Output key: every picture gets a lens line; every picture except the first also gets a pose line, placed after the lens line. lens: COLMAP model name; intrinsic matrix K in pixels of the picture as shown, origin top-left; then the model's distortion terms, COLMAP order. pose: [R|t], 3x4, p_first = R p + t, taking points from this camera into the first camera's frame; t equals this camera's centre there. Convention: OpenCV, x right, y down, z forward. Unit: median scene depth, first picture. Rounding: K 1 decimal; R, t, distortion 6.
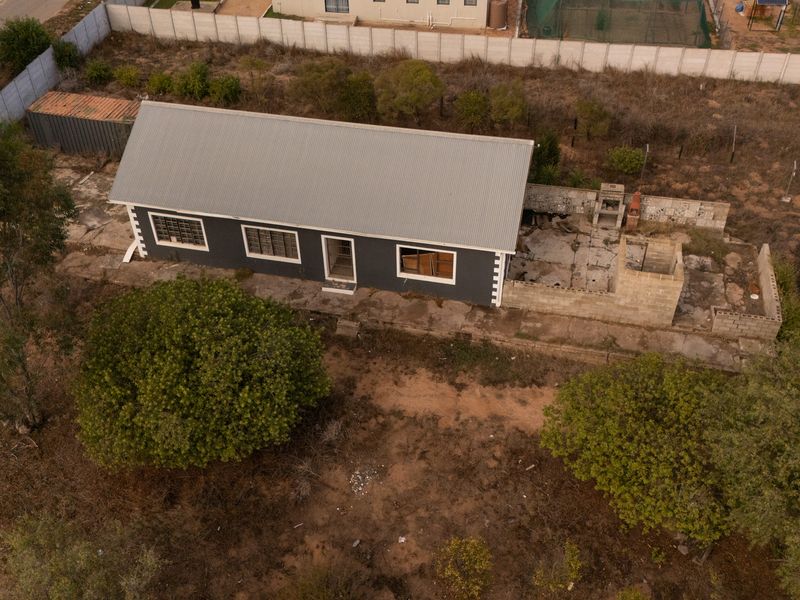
lens RADIAL K [[780.2, 0, 400.0], [0, 780.2, 300.0], [0, 0, 1]] dist [0.096361, -0.128286]
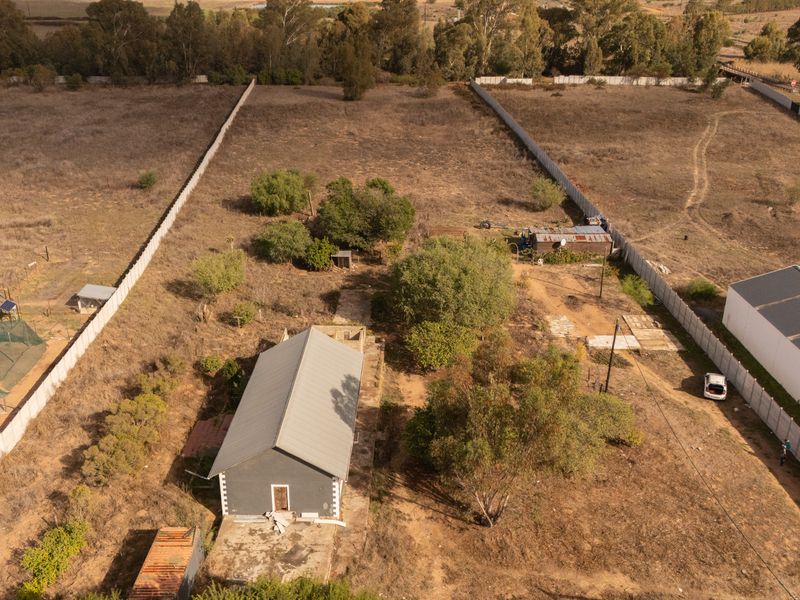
lens RADIAL K [[780.2, 0, 400.0], [0, 780.2, 300.0], [0, 0, 1]] dist [0.096361, -0.128286]
pose [[-0.203347, -0.374323, 0.904728, -1.629742], [0.626214, 0.660608, 0.414069, -0.915487], [-0.752666, 0.650753, 0.100073, 0.563138]]
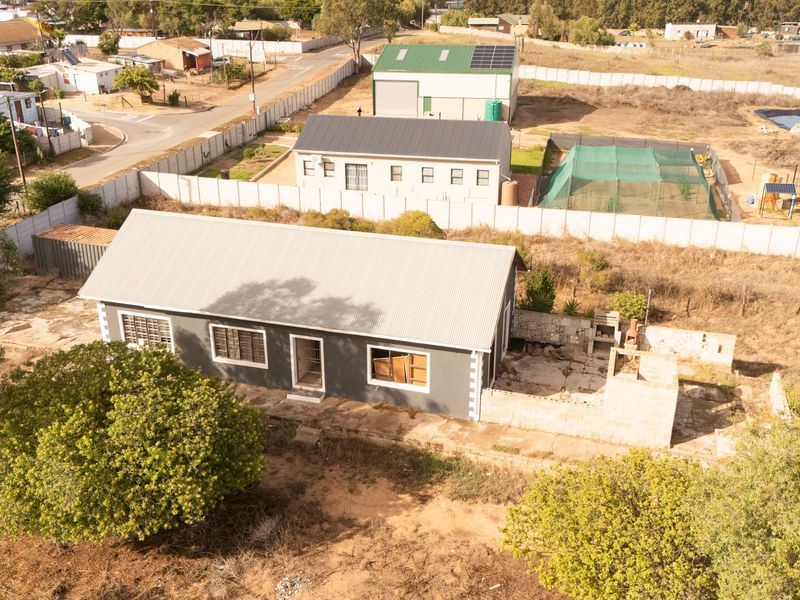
lens RADIAL K [[781.6, 0, 400.0], [0, 781.6, 300.0], [0, 0, 1]] dist [0.090746, -0.146465]
pose [[0.997194, 0.040990, -0.062634, 0.088897], [-0.057923, 0.952557, -0.298797, 0.150742], [0.047414, 0.301587, 0.952259, 0.093650]]
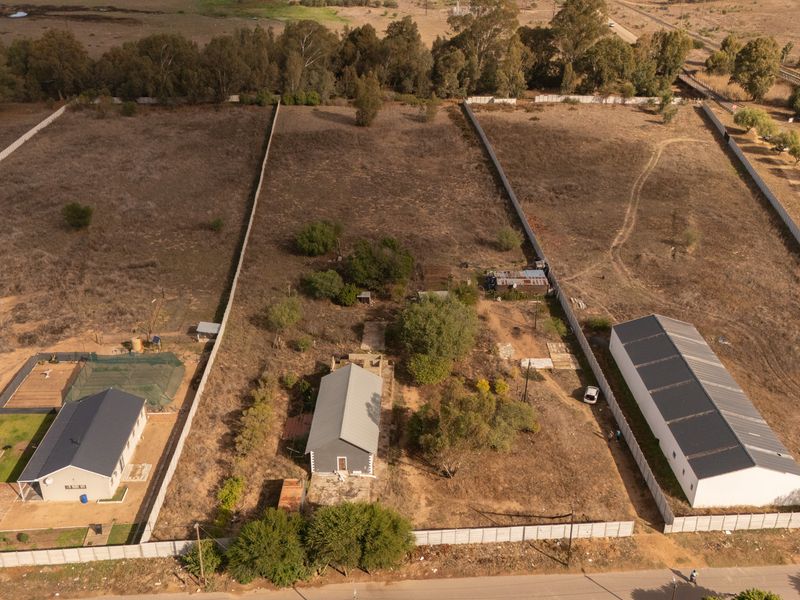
lens RADIAL K [[778.6, 0, 400.0], [0, 778.6, 300.0], [0, 0, 1]] dist [0.160531, -0.347148]
pose [[-0.200463, -0.431175, 0.879718, -2.711498], [0.628970, 0.631816, 0.452996, -1.758475], [-0.751140, 0.644125, 0.144540, 0.157579]]
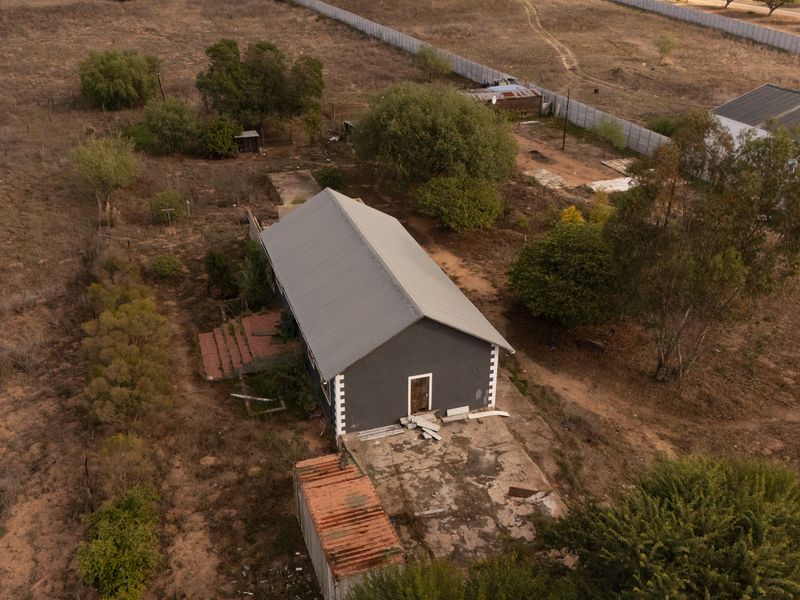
lens RADIAL K [[778.6, 0, 400.0], [0, 778.6, 300.0], [0, 0, 1]] dist [0.160531, -0.347148]
pose [[-0.519947, -0.378854, 0.765588, -1.086778], [0.550165, 0.537084, 0.639421, -0.933850], [-0.653432, 0.753665, -0.070823, 1.142225]]
